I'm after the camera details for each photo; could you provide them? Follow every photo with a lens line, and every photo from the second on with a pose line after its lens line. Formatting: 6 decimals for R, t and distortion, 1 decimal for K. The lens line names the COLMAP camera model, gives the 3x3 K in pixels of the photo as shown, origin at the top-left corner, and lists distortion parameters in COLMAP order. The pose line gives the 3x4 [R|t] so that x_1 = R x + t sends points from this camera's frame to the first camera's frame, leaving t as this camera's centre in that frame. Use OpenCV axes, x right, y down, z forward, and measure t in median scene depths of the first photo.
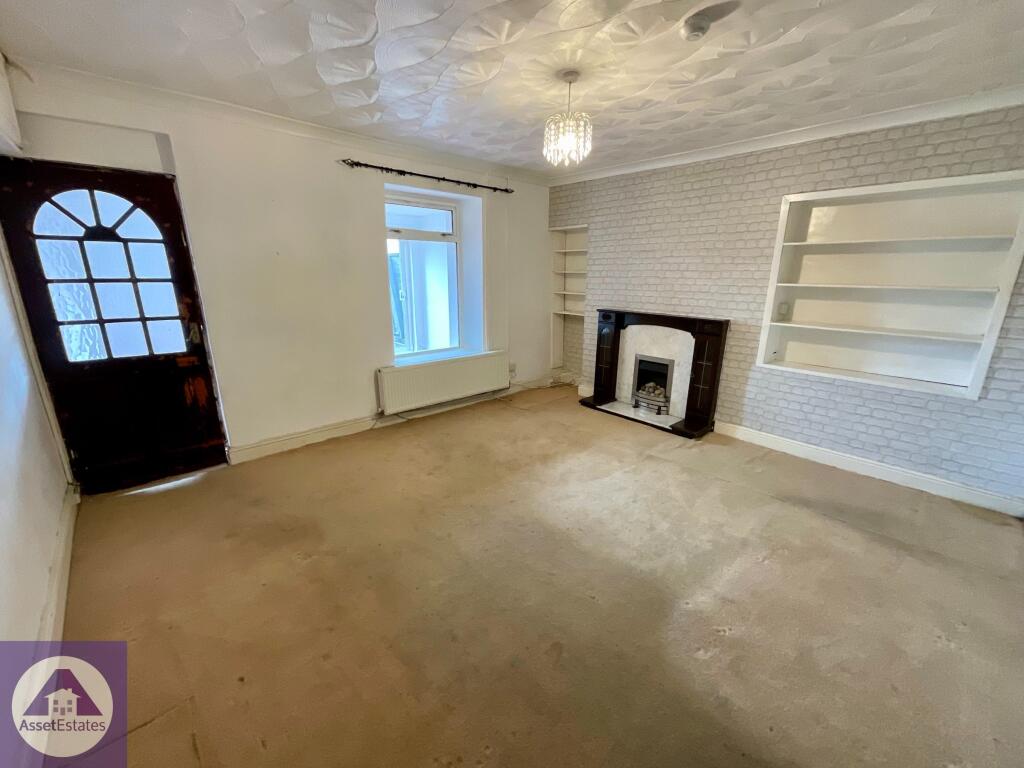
lens RADIAL K [[410.9, 0, 511.4], [0, 410.9, 383.5], [0, 0, 1]] dist [-0.002412, -0.000925]
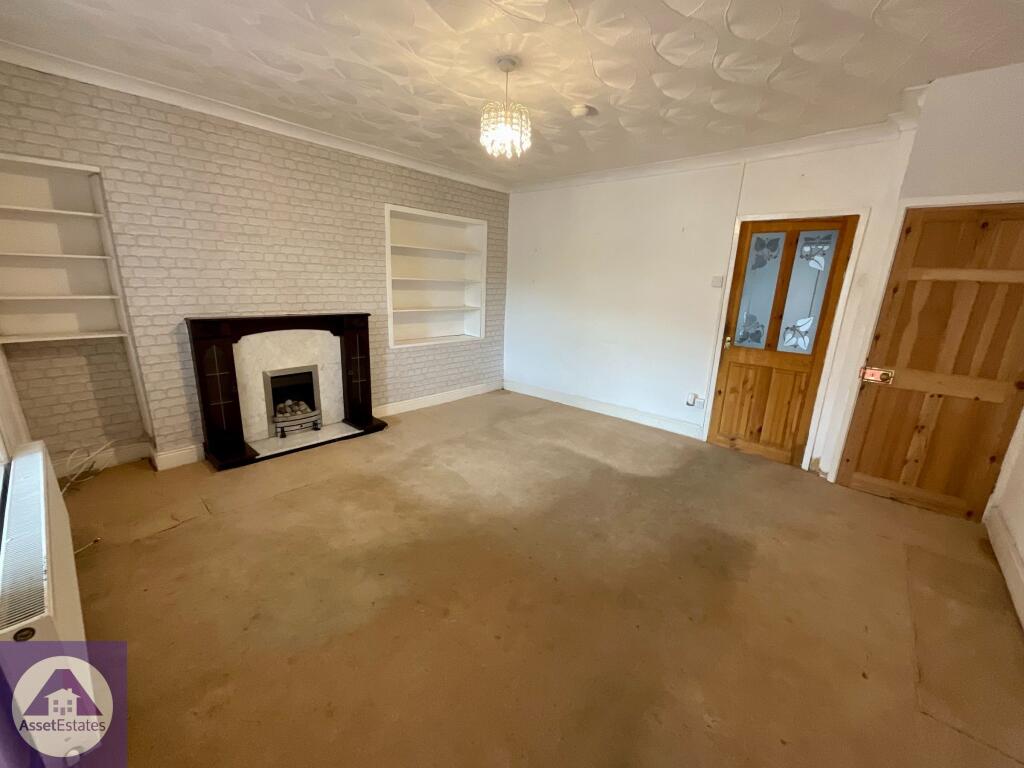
lens RADIAL K [[410.9, 0, 510.9], [0, 410.9, 385.6], [0, 0, 1]] dist [-0.002412, -0.000925]
pose [[-0.085850, -0.261328, 0.961425, -0.552338], [0.226945, 0.934490, 0.274272, -0.178793], [-0.970116, 0.241737, -0.020919, 0.682712]]
